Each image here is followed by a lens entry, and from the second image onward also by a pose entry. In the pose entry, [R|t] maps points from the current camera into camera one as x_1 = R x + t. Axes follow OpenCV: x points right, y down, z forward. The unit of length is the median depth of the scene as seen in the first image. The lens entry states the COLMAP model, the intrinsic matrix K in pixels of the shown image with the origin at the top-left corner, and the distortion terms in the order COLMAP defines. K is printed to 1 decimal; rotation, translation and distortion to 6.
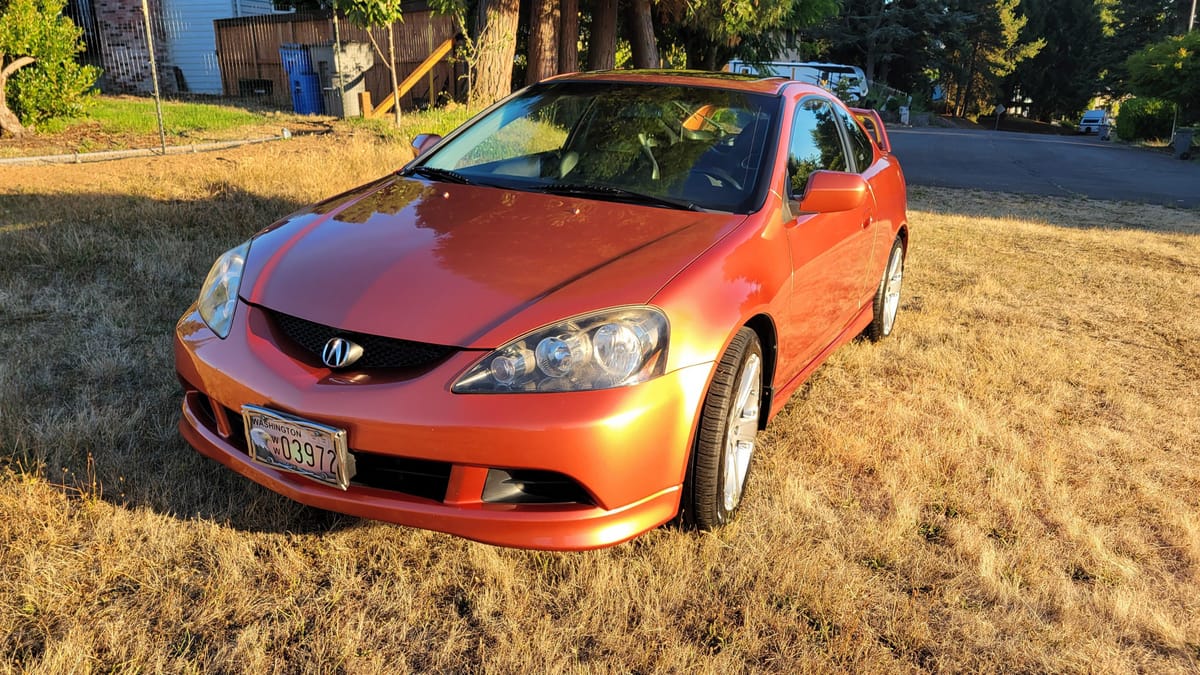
lens RADIAL K [[903.2, 0, 609.3], [0, 903.2, 334.0], [0, 0, 1]] dist [0.053939, -0.040329]
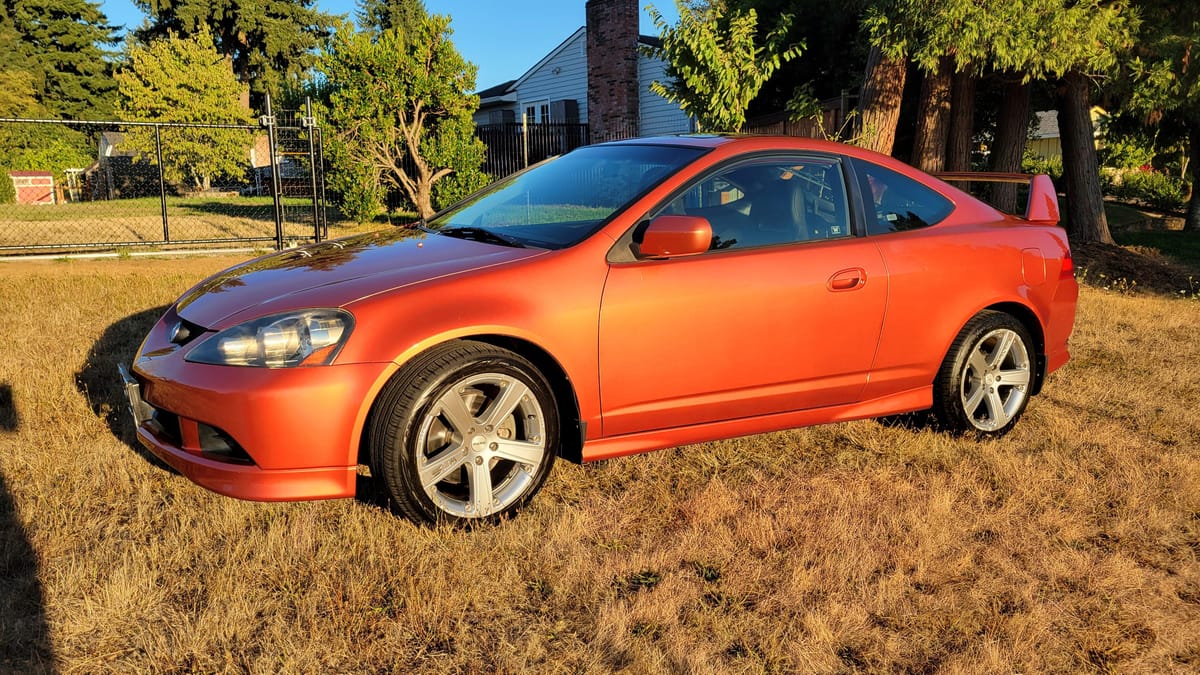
lens RADIAL K [[913.1, 0, 593.9], [0, 913.1, 338.3], [0, 0, 1]] dist [0.062592, -0.054701]
pose [[0.842928, 0.061378, -0.534514, 0.249847], [-0.123116, 0.989116, -0.080573, 0.016367], [0.523751, 0.133724, 0.841310, 0.043875]]
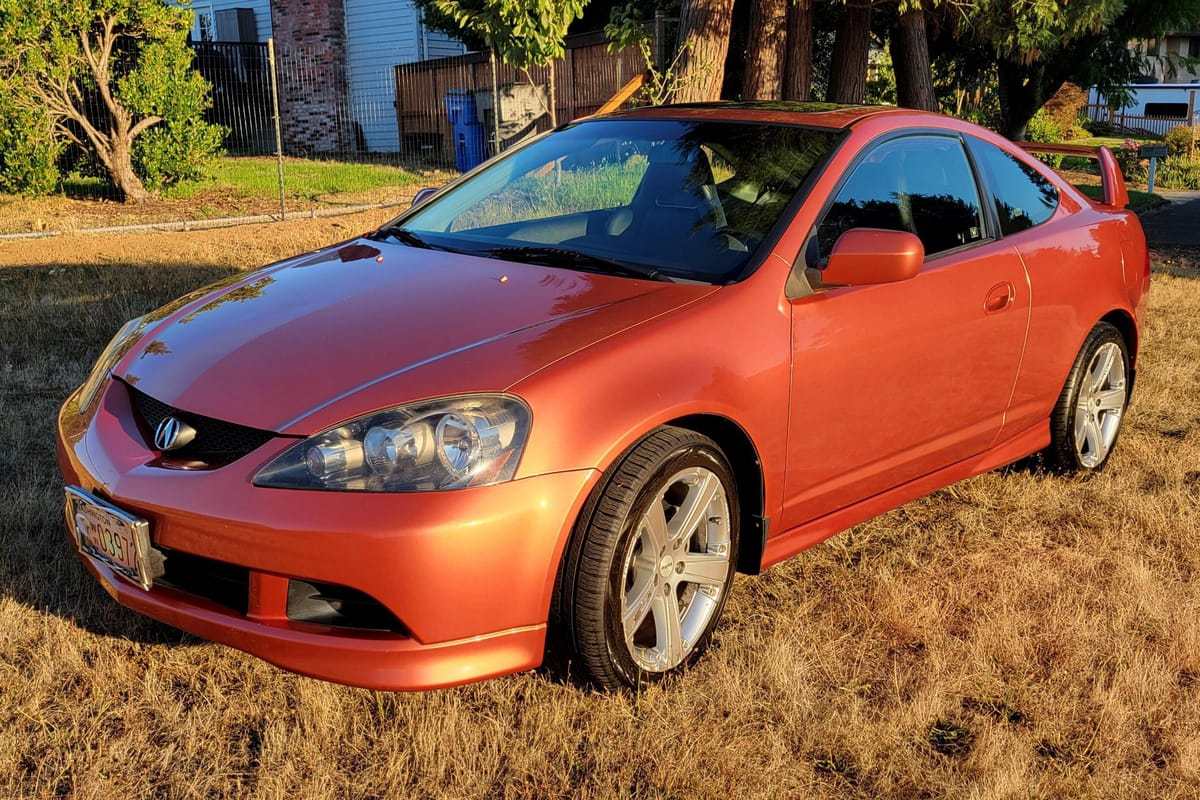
lens RADIAL K [[1190.1, 0, 546.0], [0, 1190.1, 383.1], [0, 0, 1]] dist [0.051790, -0.008082]
pose [[0.952688, 0.035043, -0.301922, 0.102107], [-0.053161, 0.997231, -0.051999, 0.003276], [0.299264, 0.065589, 0.951914, 0.002255]]
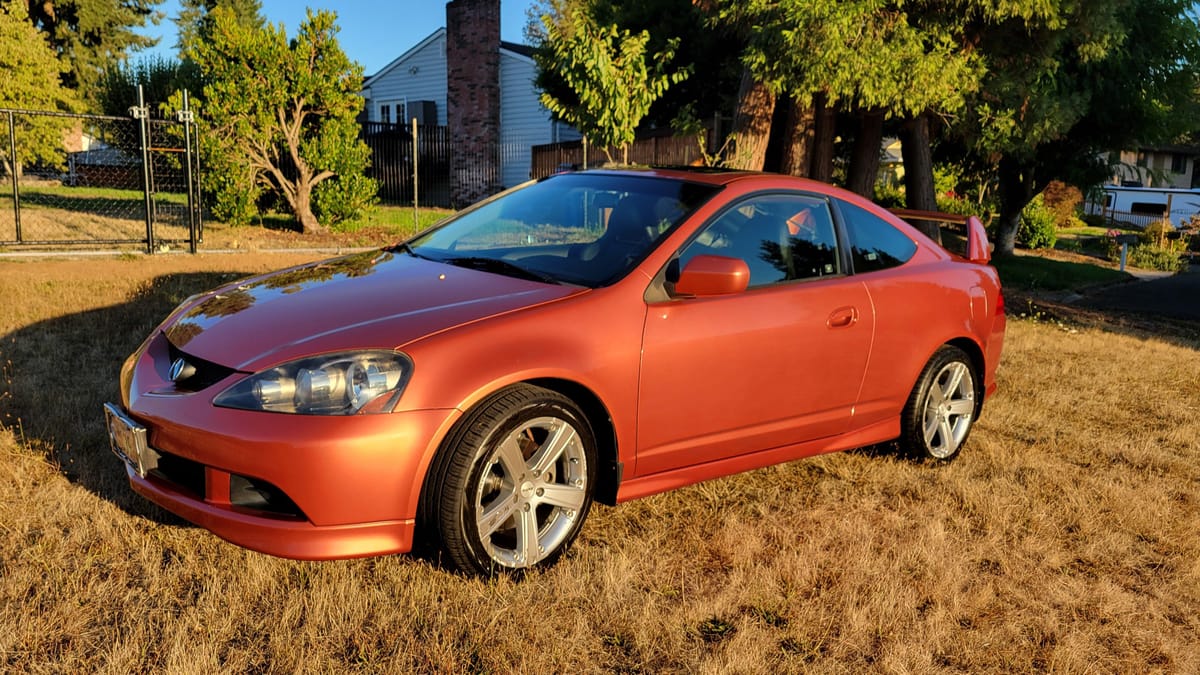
lens RADIAL K [[913.1, 0, 593.9], [0, 913.1, 338.3], [0, 0, 1]] dist [0.062592, -0.054701]
pose [[0.924978, 0.070165, -0.373487, 0.177565], [-0.117578, 0.987423, -0.105692, 0.011440], [0.361374, 0.141677, 0.921595, 0.012481]]
